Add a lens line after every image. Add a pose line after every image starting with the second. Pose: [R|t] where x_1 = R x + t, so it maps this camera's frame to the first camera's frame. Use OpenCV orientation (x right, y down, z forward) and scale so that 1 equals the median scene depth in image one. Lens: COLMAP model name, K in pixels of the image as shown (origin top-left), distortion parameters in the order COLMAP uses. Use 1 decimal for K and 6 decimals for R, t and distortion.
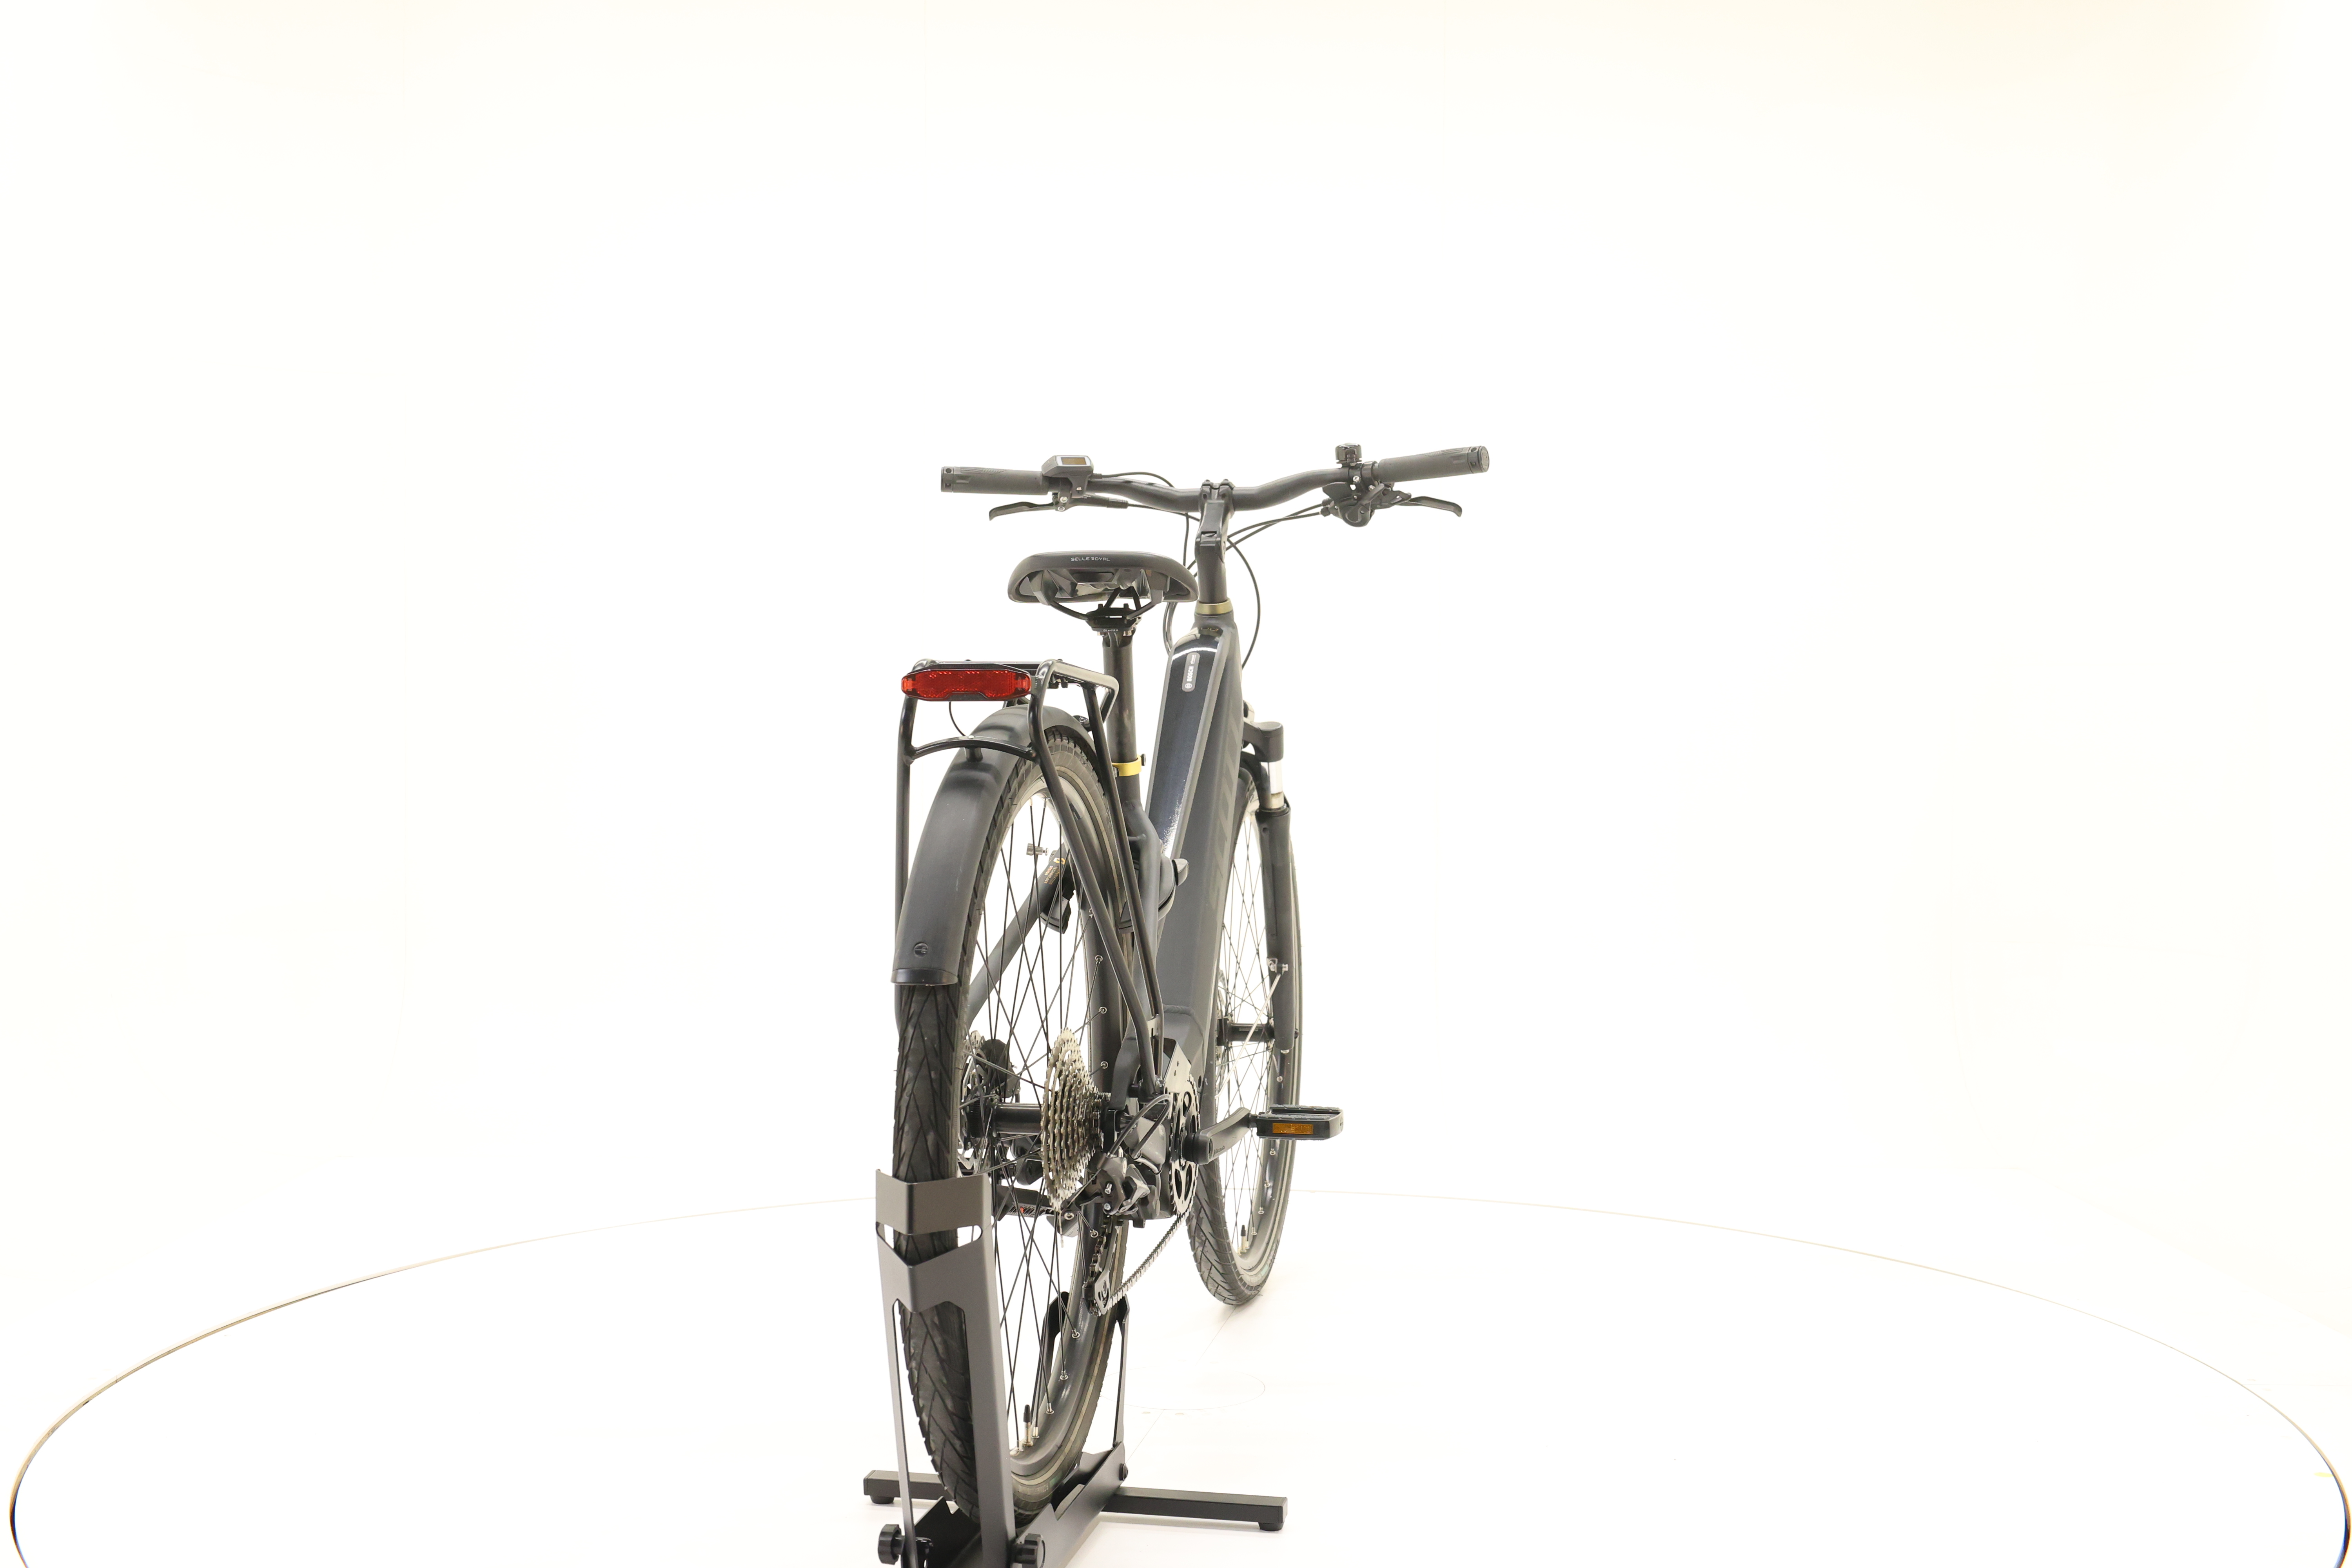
lens RADIAL K [[2519.2, 0, 1188.6], [0, 2519.2, 780.4], [0, 0, 1]] dist [-0.016822, 0.000000]
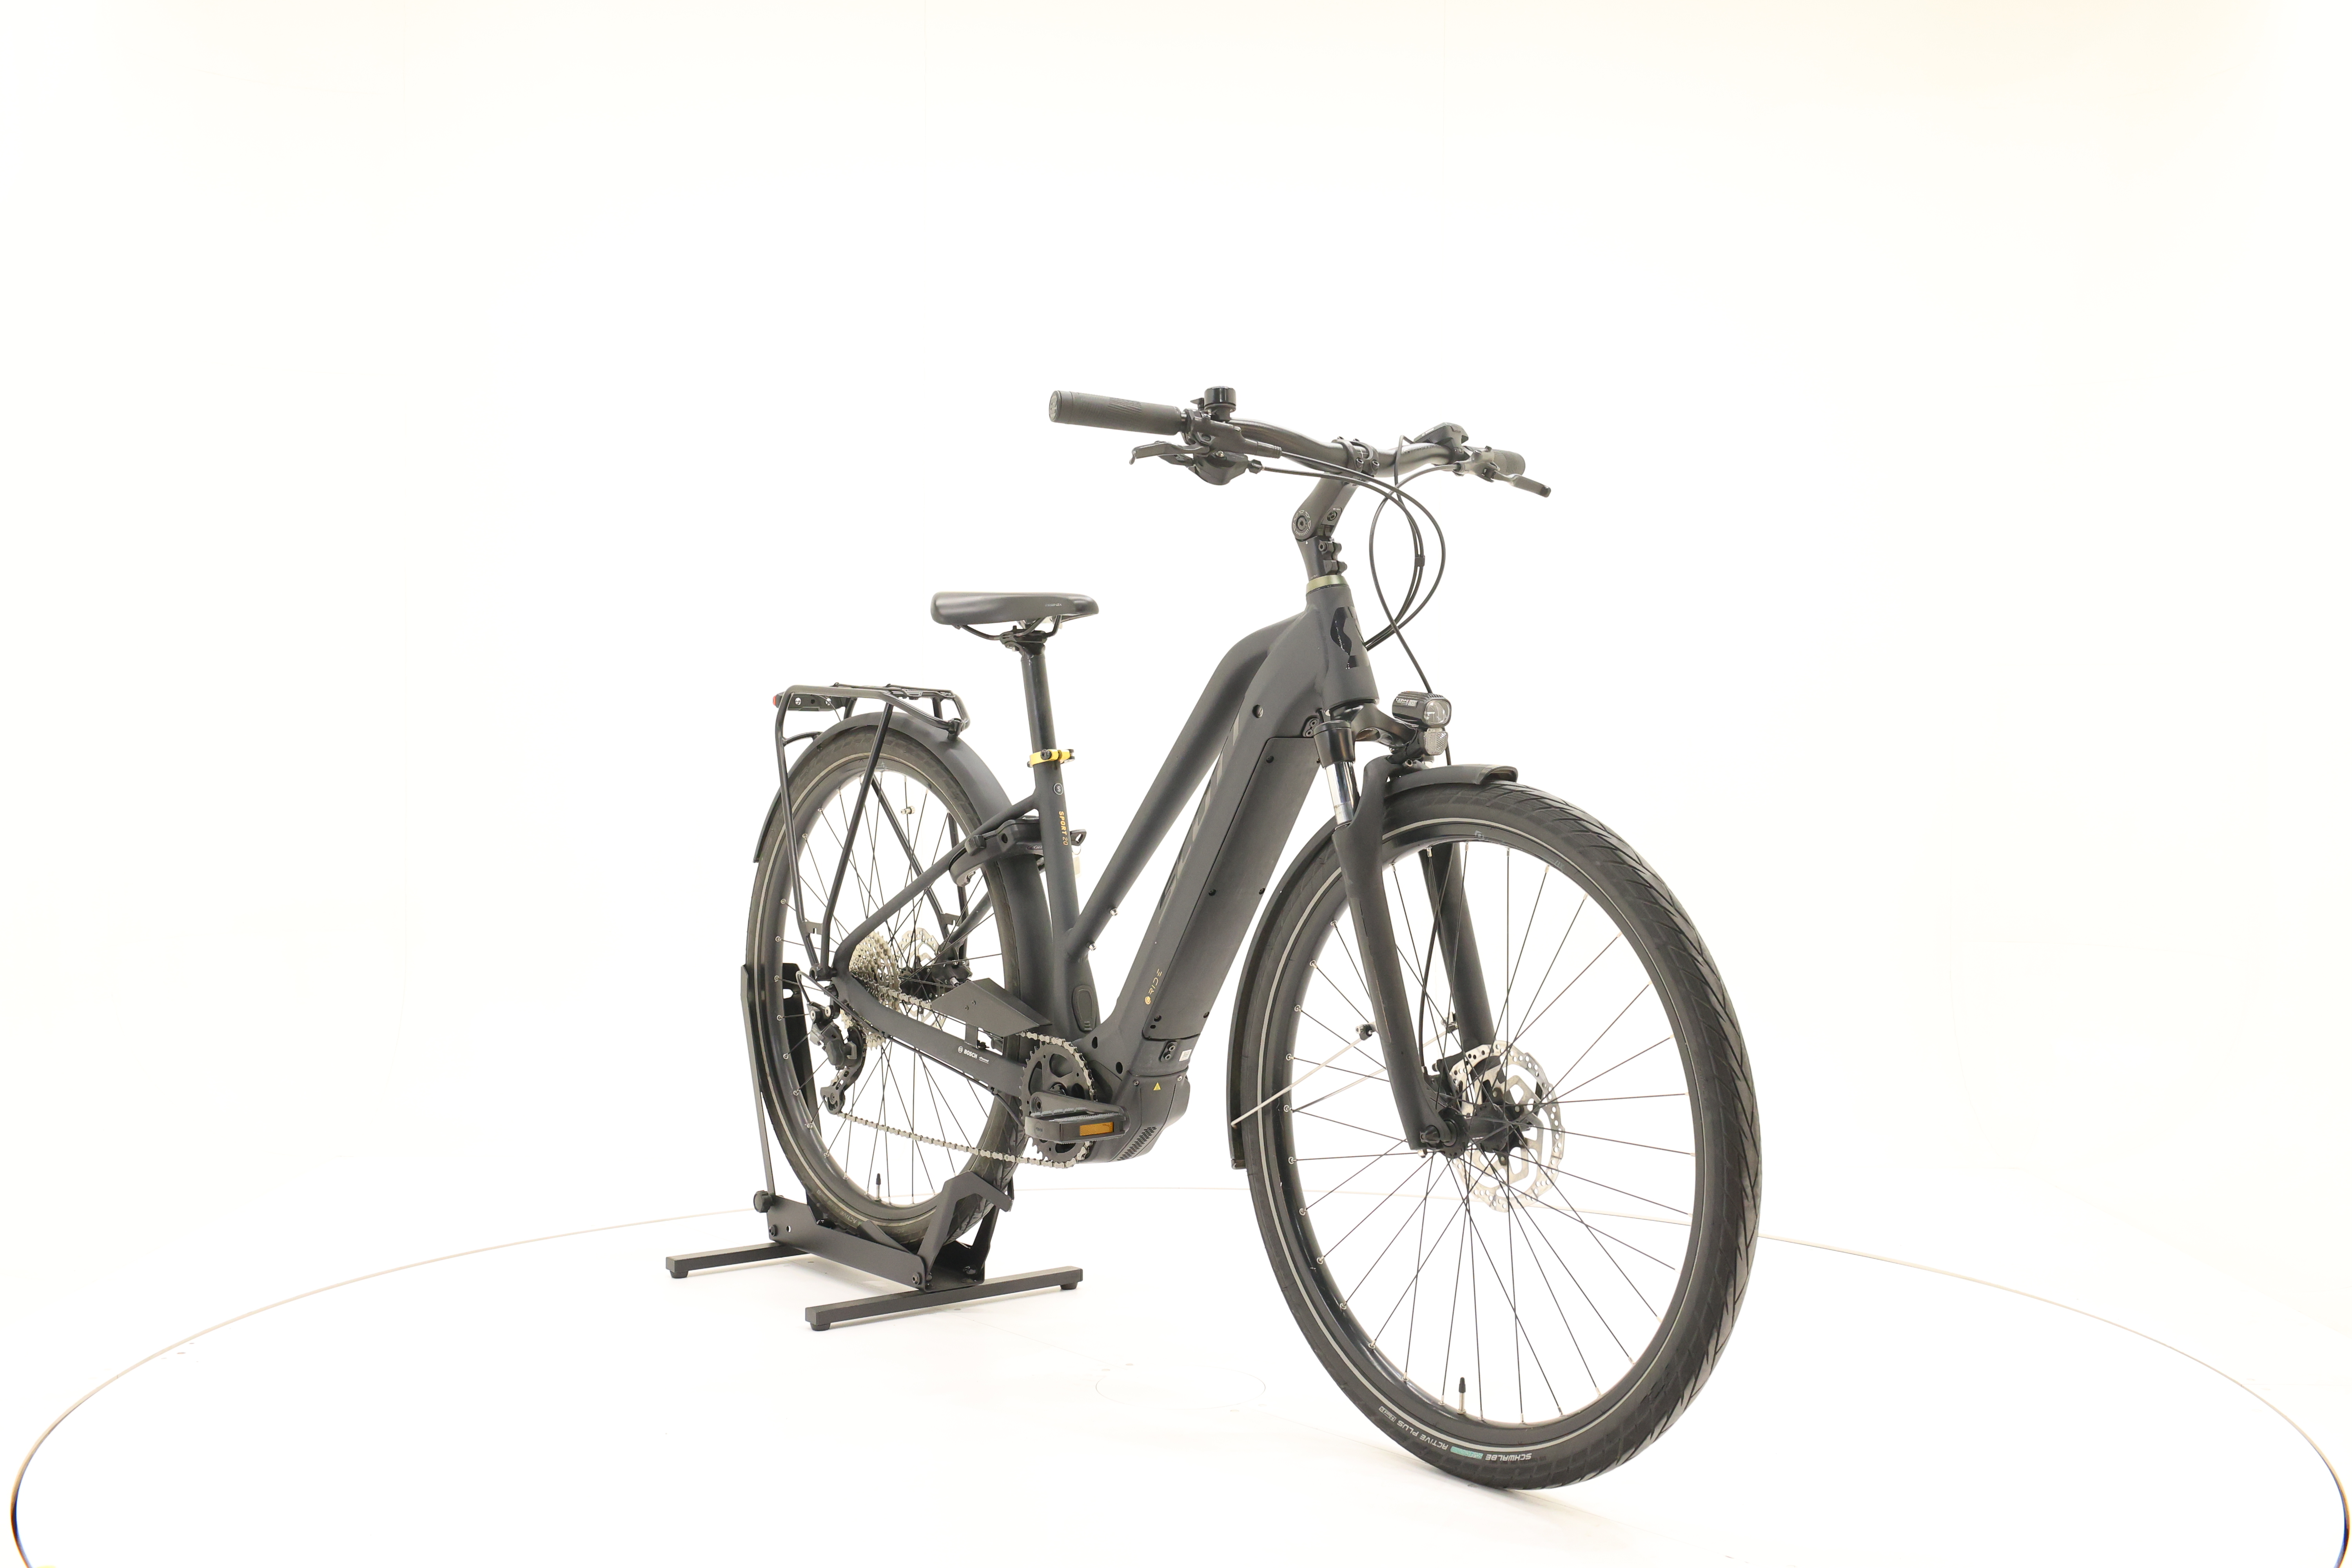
lens RADIAL K [[2519.2, 0, 1184.8], [0, 2519.2, 777.4], [0, 0, 1]] dist [-0.016822, 0.000000]
pose [[-0.639041, 0.012916, -0.769064, 0.718422], [-0.018983, 0.999290, 0.032557, -0.031564], [0.768939, 0.035404, -0.638342, 1.538716]]
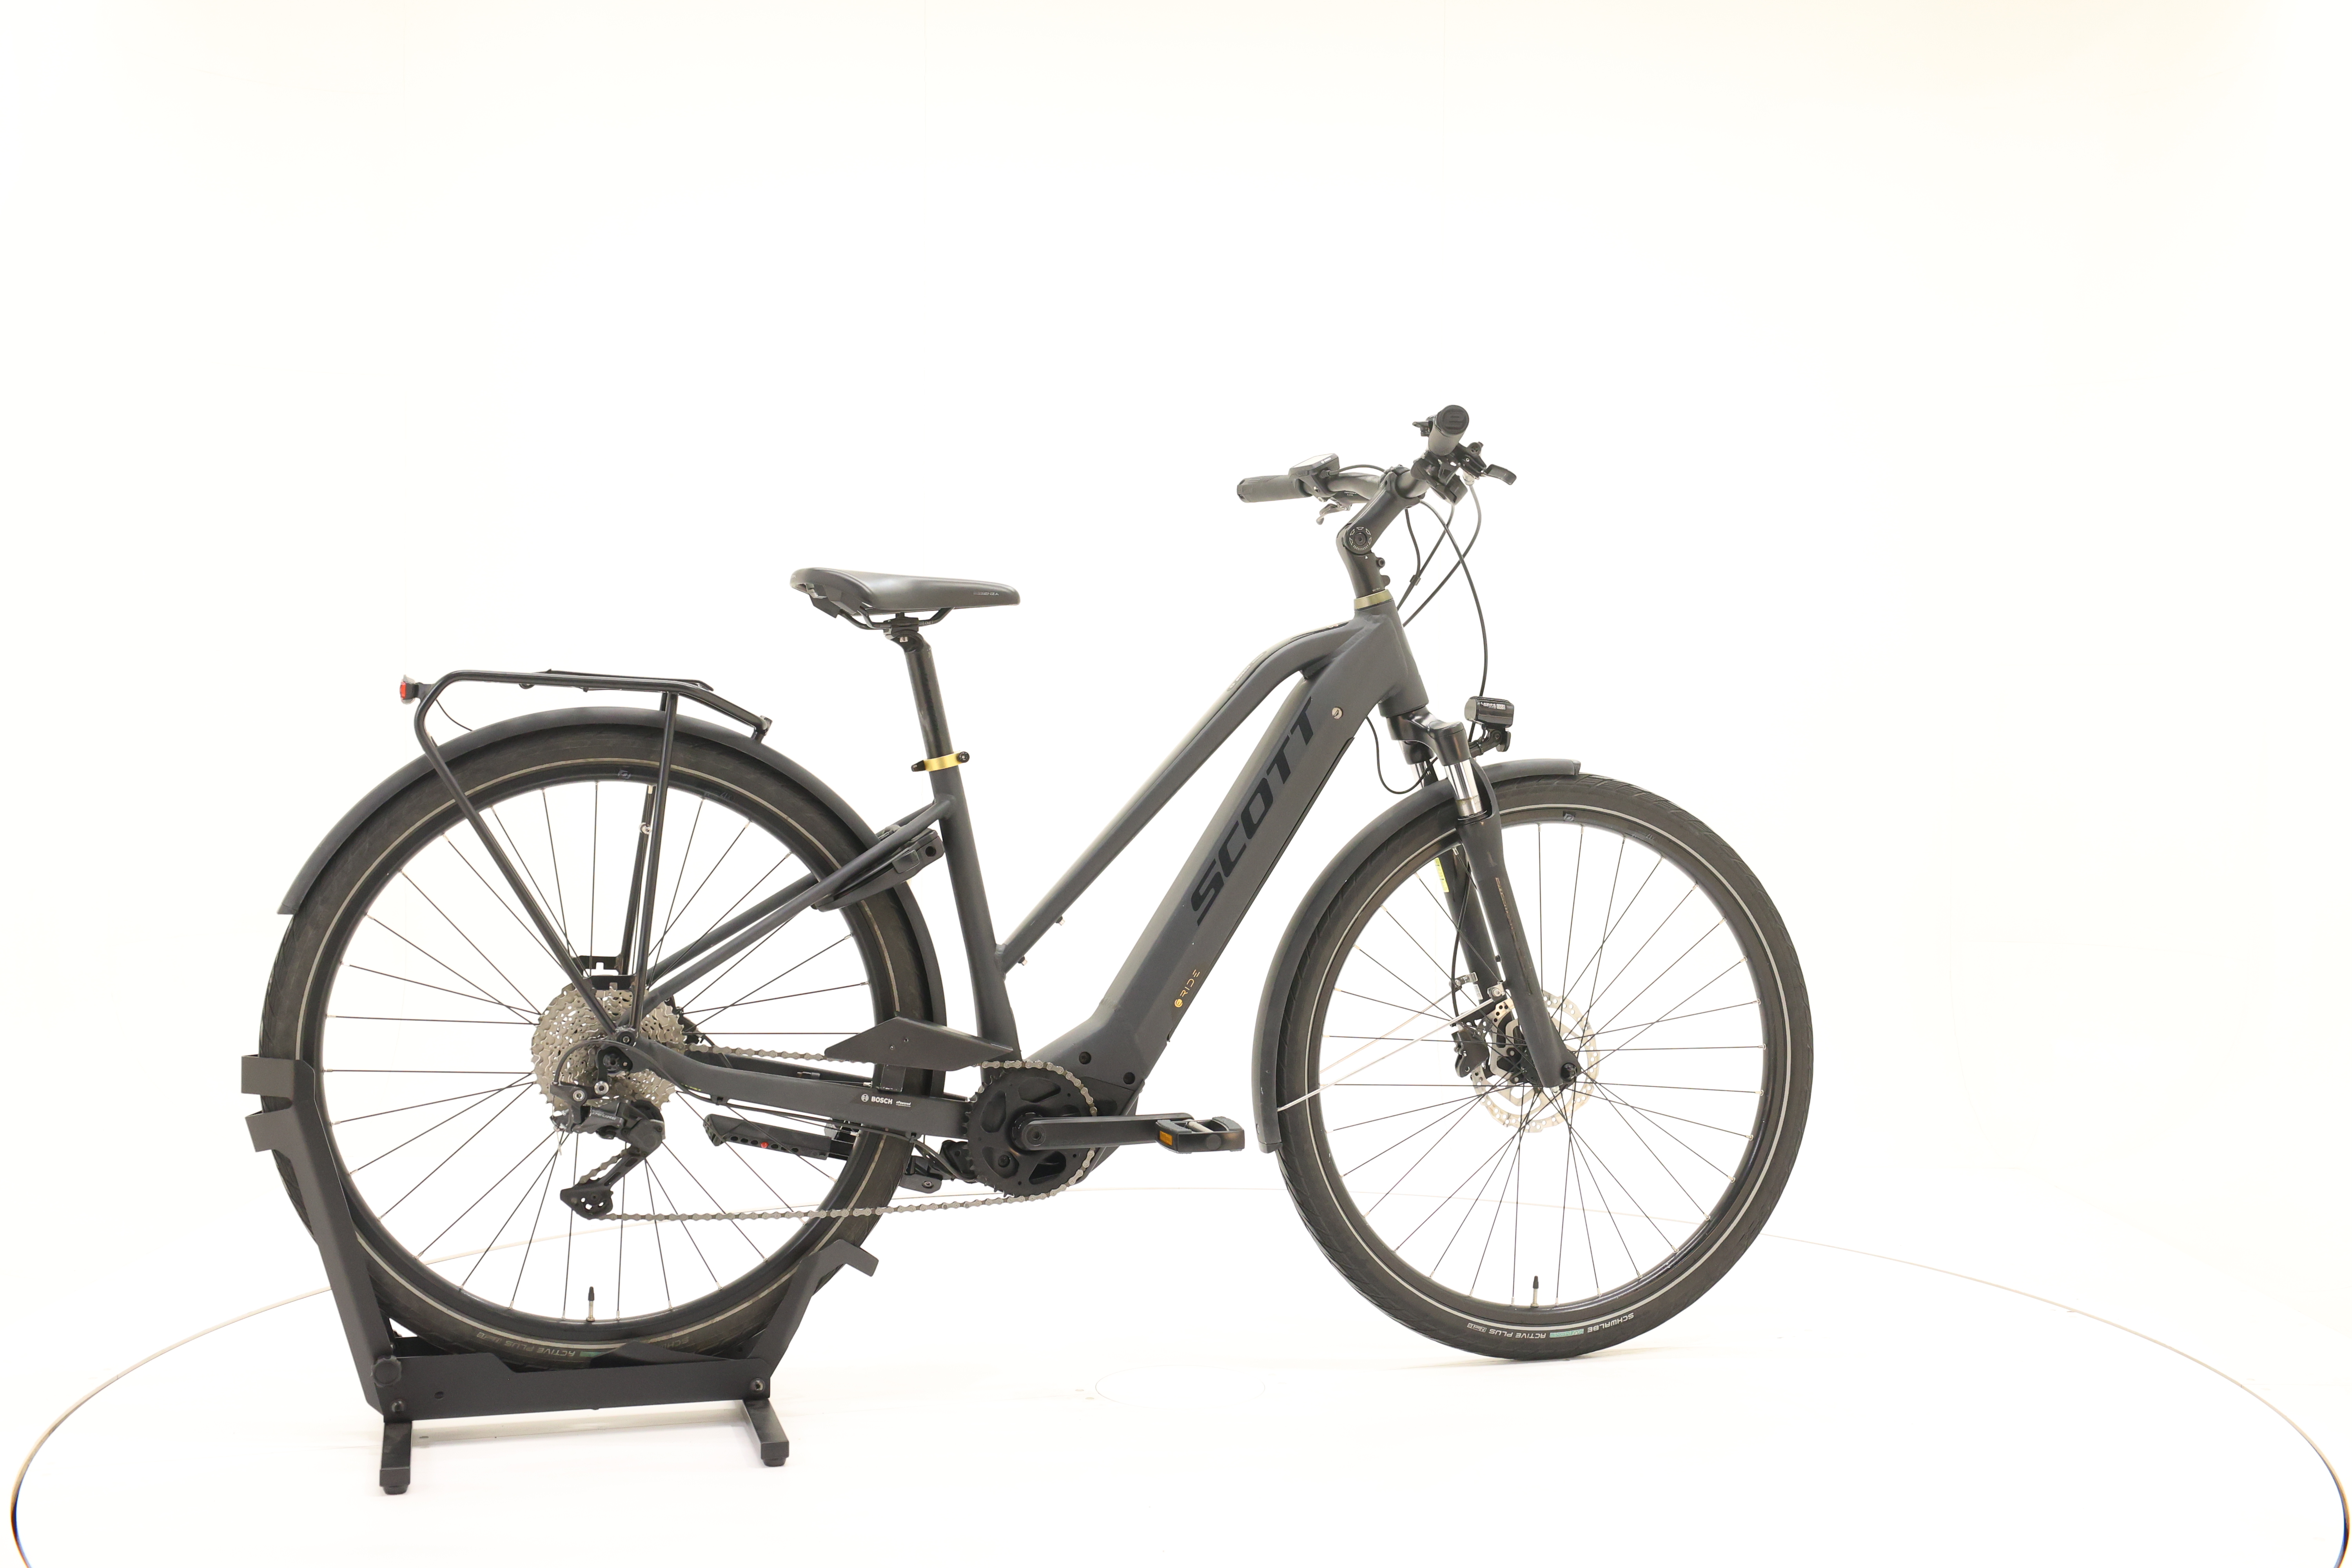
lens RADIAL K [[2519.2, 0, 1175.6], [0, 2519.2, 772.4], [0, 0, 1]] dist [-0.016822, 0.000000]
pose [[0.463186, 0.014215, -0.886147, 0.828837], [-0.020062, 0.999783, 0.005551, -0.008078], [0.886034, 0.015207, 0.463371, 0.501497]]
